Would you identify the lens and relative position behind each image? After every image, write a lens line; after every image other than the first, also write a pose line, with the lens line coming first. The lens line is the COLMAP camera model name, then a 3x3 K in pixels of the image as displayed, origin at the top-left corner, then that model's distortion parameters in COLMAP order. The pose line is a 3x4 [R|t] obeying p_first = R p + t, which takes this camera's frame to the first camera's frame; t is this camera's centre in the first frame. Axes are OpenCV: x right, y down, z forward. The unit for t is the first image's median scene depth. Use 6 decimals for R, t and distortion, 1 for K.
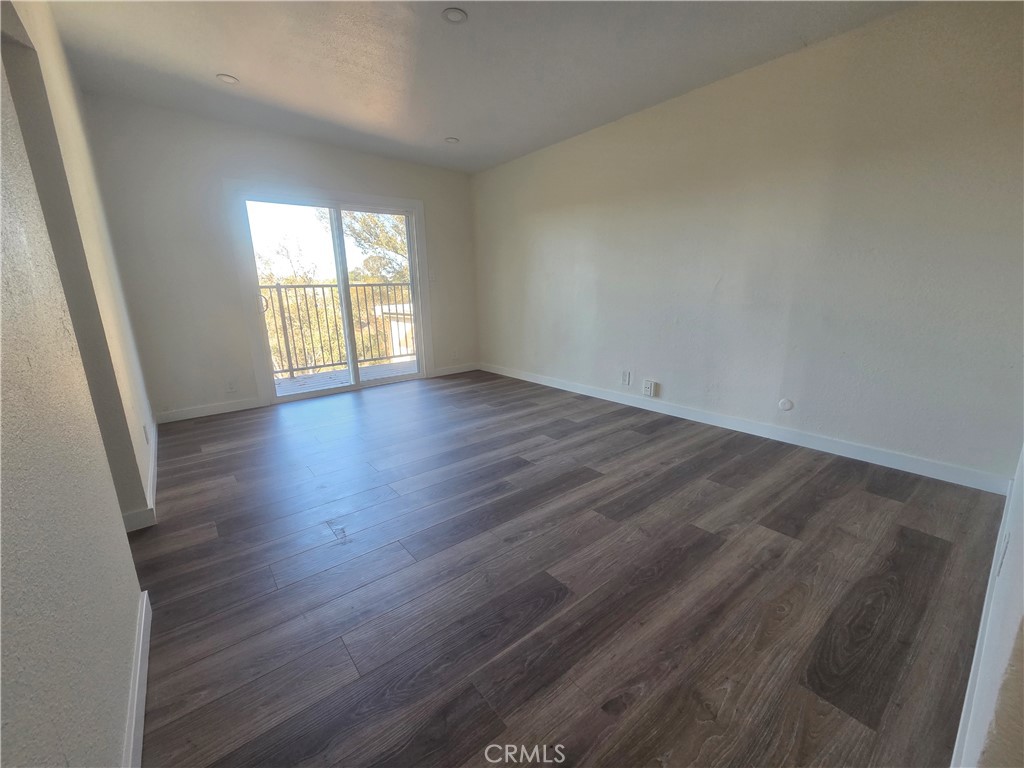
lens RADIAL K [[420.2, 0, 514.7], [0, 420.2, 386.6], [0, 0, 1]] dist [0.002382, -0.000678]
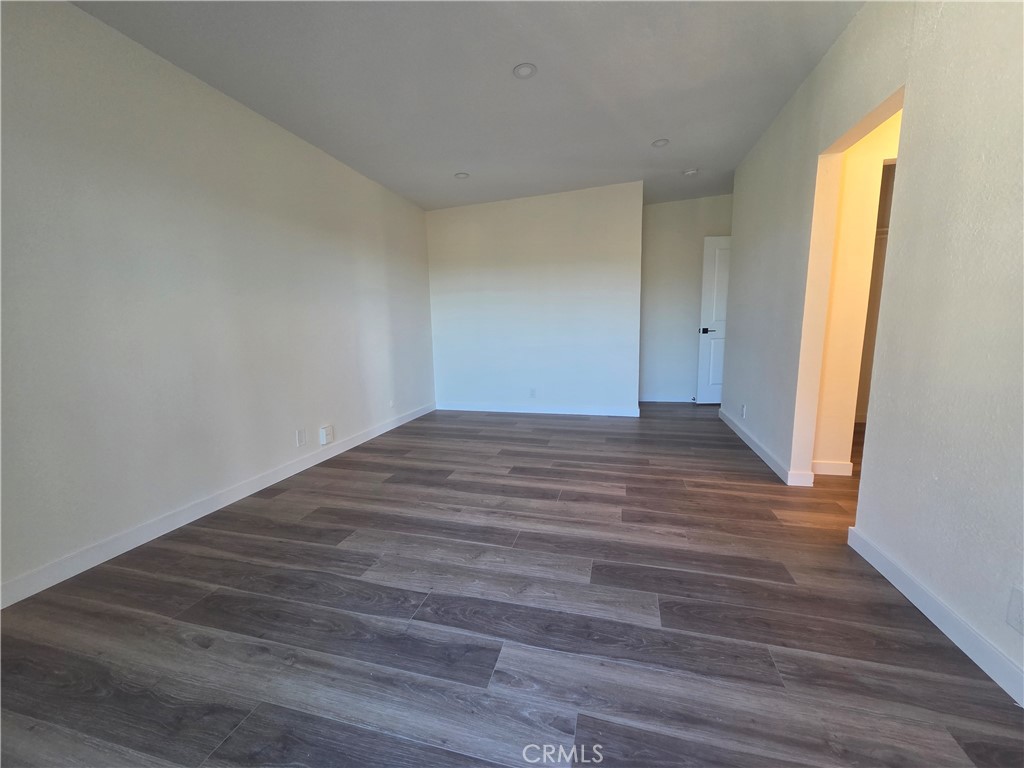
lens RADIAL K [[420.2, 0, 514.7], [0, 420.2, 386.6], [0, 0, 1]] dist [0.002382, -0.000678]
pose [[-0.608471, -0.087991, 0.788683, -0.767250], [0.201922, 0.943957, 0.261098, -0.300410], [-0.767457, 0.318123, -0.556603, 1.384703]]
